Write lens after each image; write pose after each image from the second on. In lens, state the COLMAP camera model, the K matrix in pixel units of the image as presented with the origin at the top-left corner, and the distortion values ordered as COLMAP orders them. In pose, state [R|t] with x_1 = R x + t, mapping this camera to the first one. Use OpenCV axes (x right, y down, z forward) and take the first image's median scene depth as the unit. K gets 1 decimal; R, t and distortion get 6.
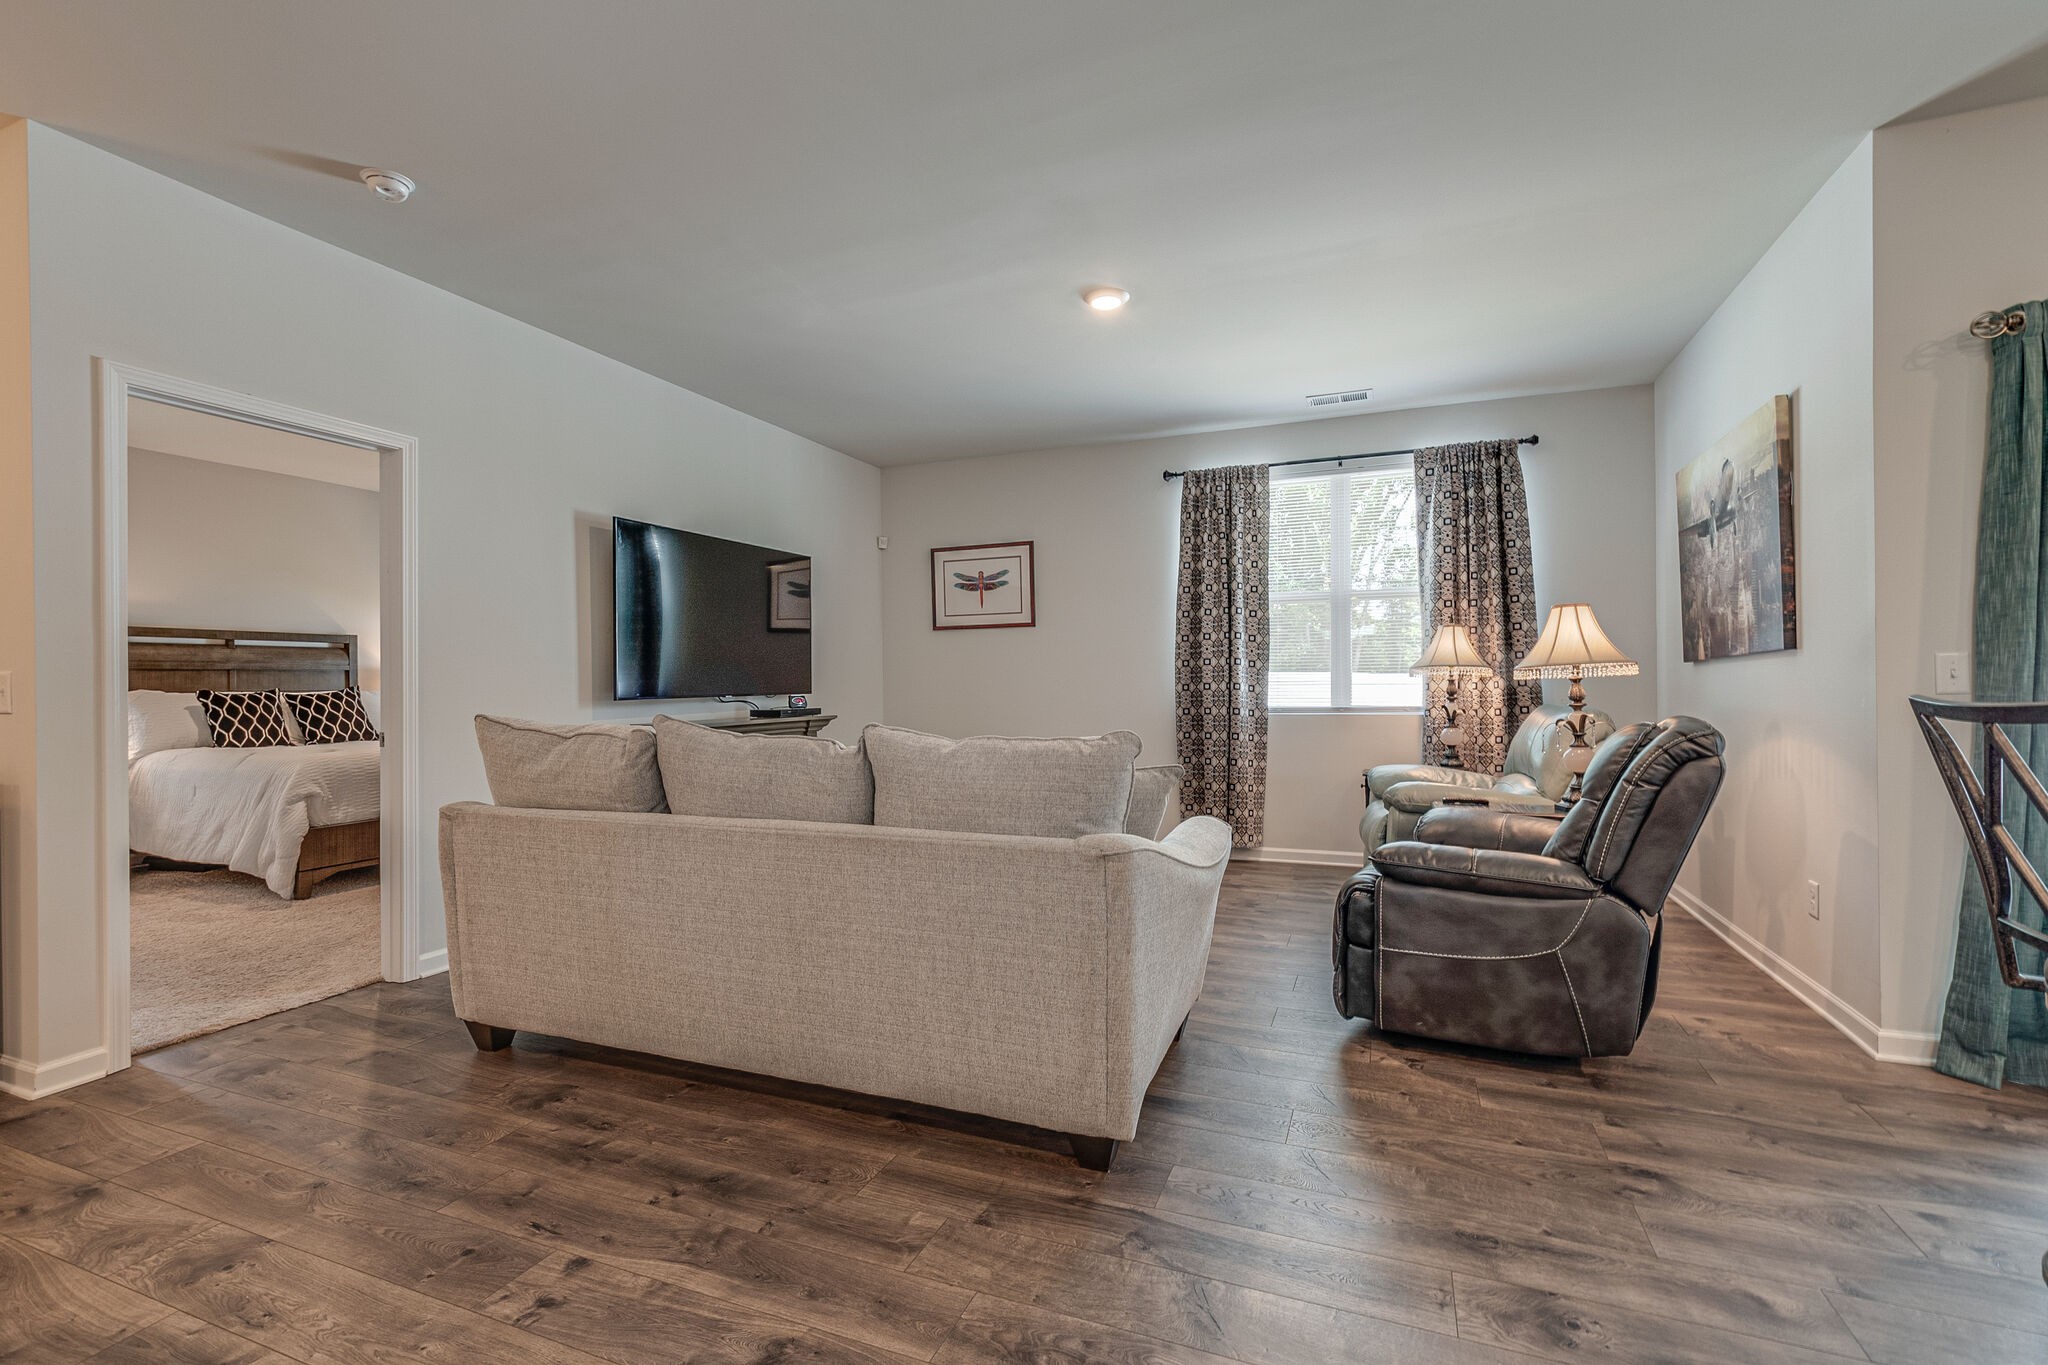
lens RADIAL K [[903.8, 0, 1013.2], [0, 903.8, 685.2], [0, 0, 1]] dist [-0.008357, 0.003399]
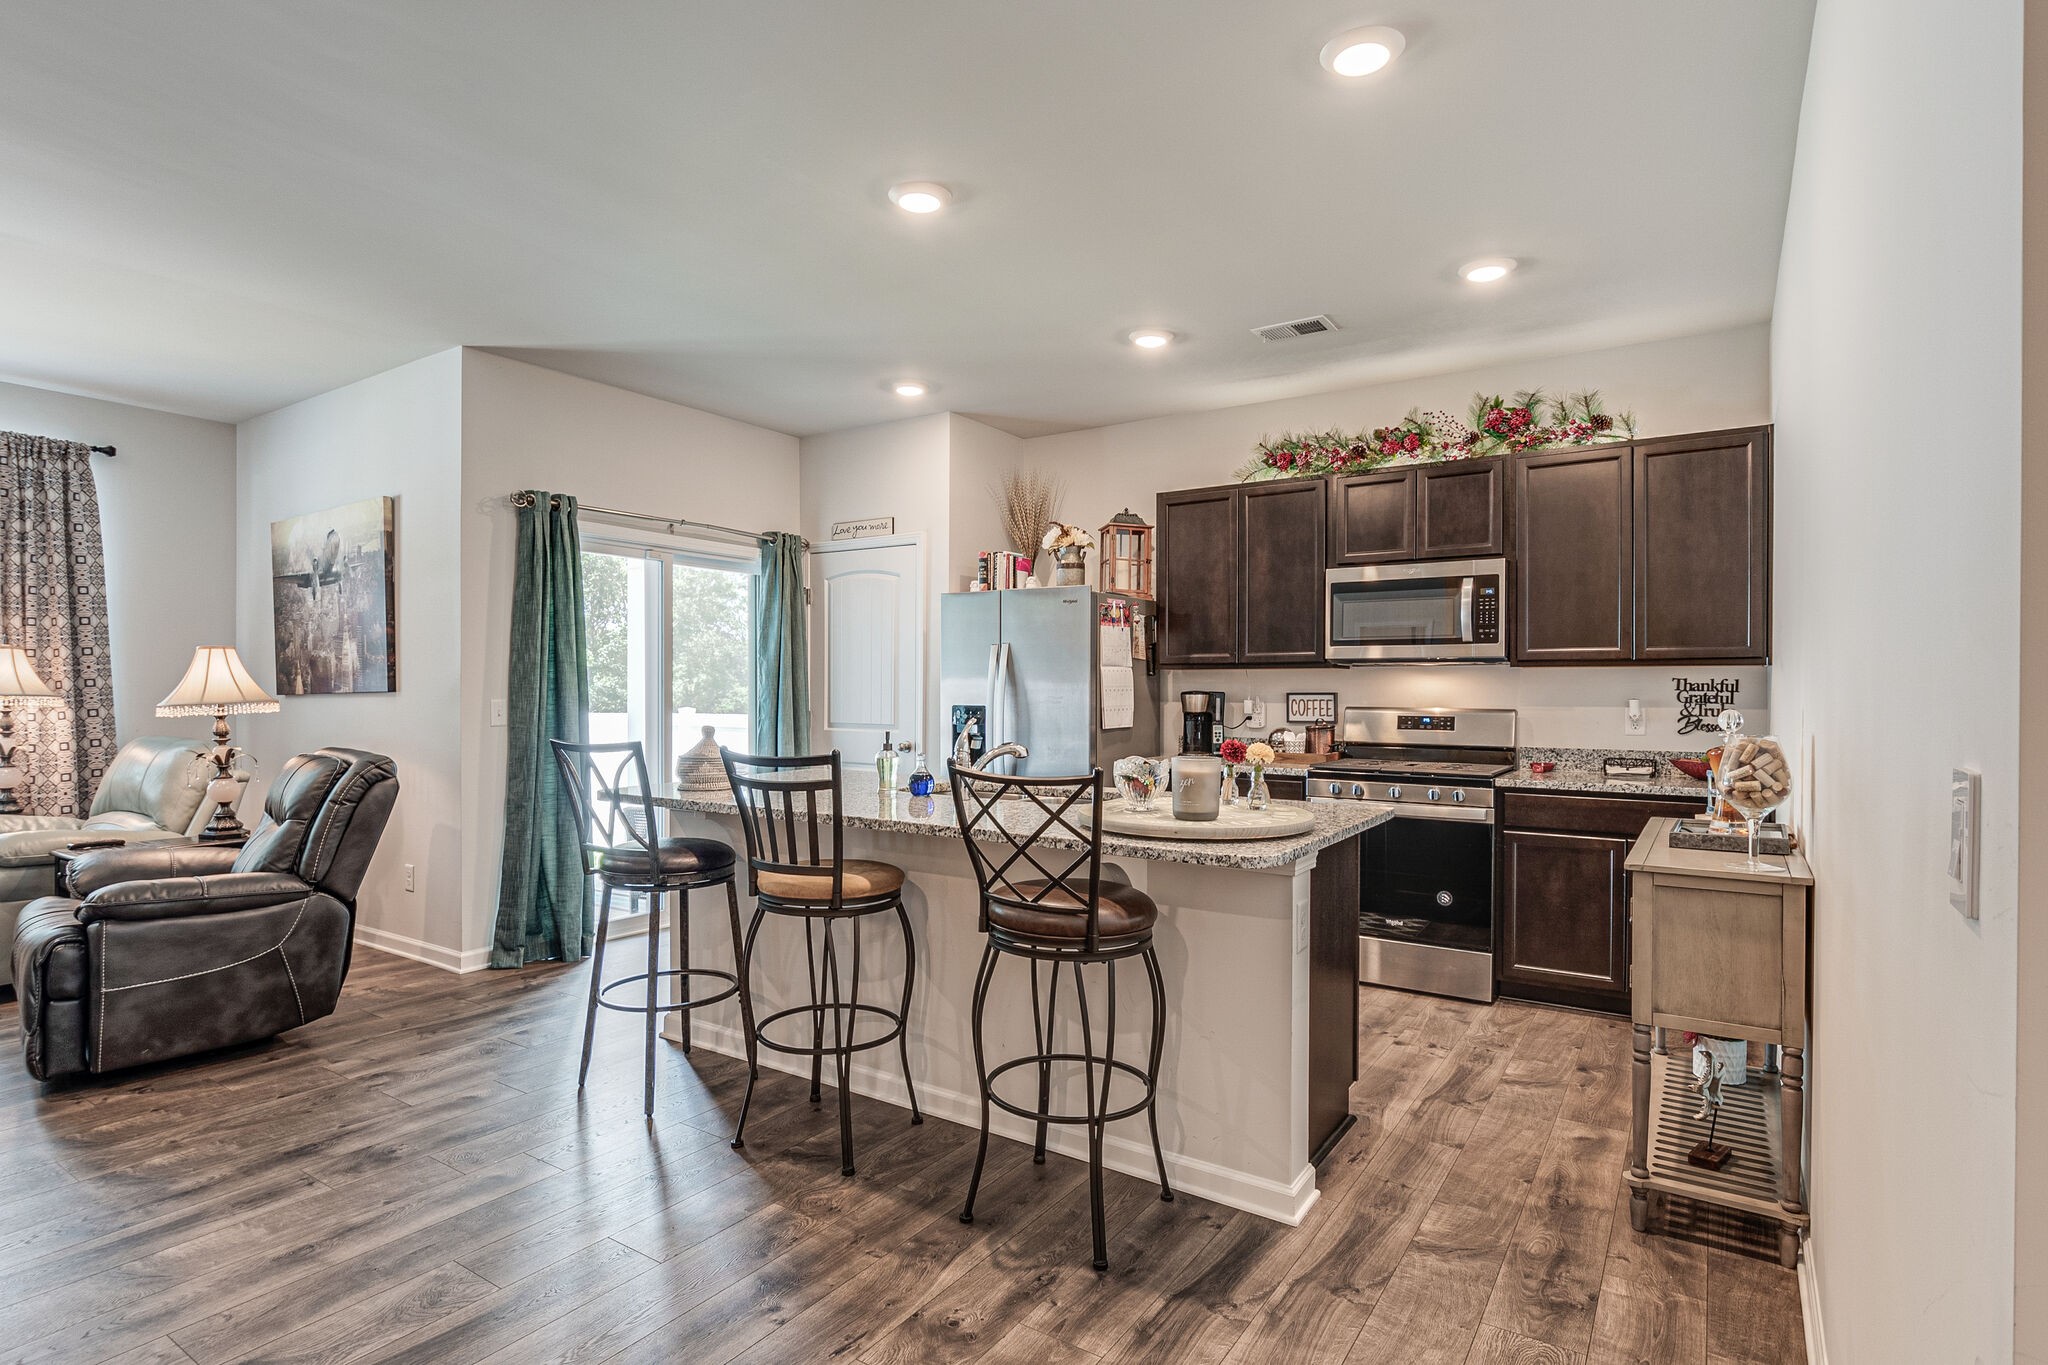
lens RADIAL K [[1051.6, 0, 1035.0], [0, 1051.6, 687.2], [0, 0, 1]] dist [-0.012828, 0.004958]
pose [[0.183548, 0.010509, 0.982955, -0.382552], [-0.004603, 0.999941, -0.009831, -0.029754], [-0.983000, -0.002720, 0.183586, -0.167273]]
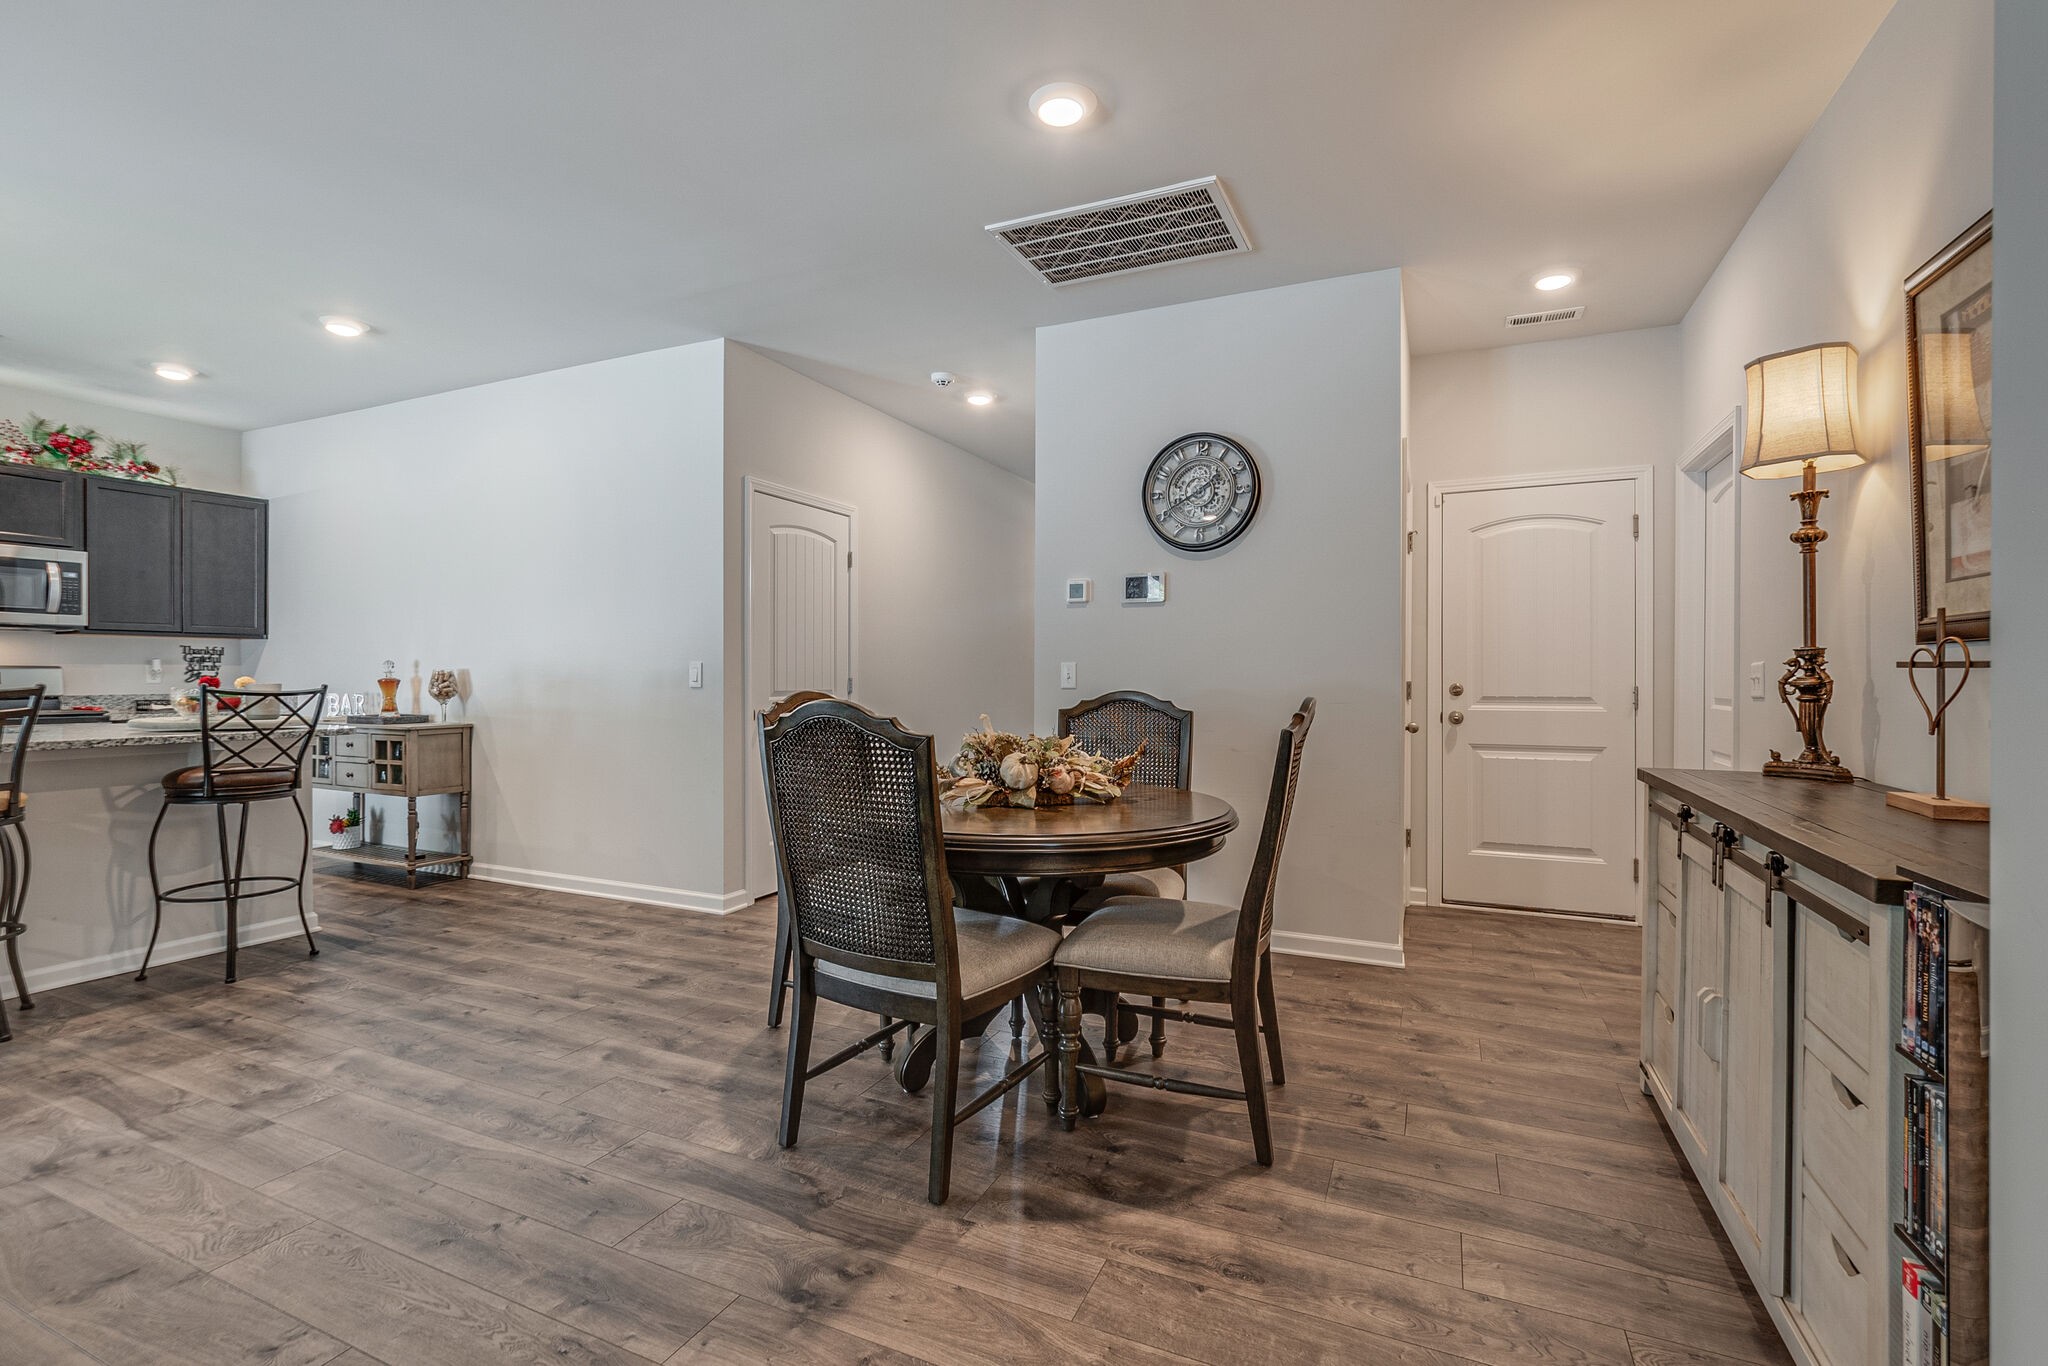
lens RADIAL K [[903.8, 0, 1002.9], [0, 903.8, 674.4], [0, 0, 1]] dist [-0.008357, 0.003399]
pose [[-0.999253, 0.005797, 0.038206, -0.549806], [0.005846, 0.999982, 0.001170, 0.000546], [-0.038198, 0.001392, -0.999269, 0.794243]]
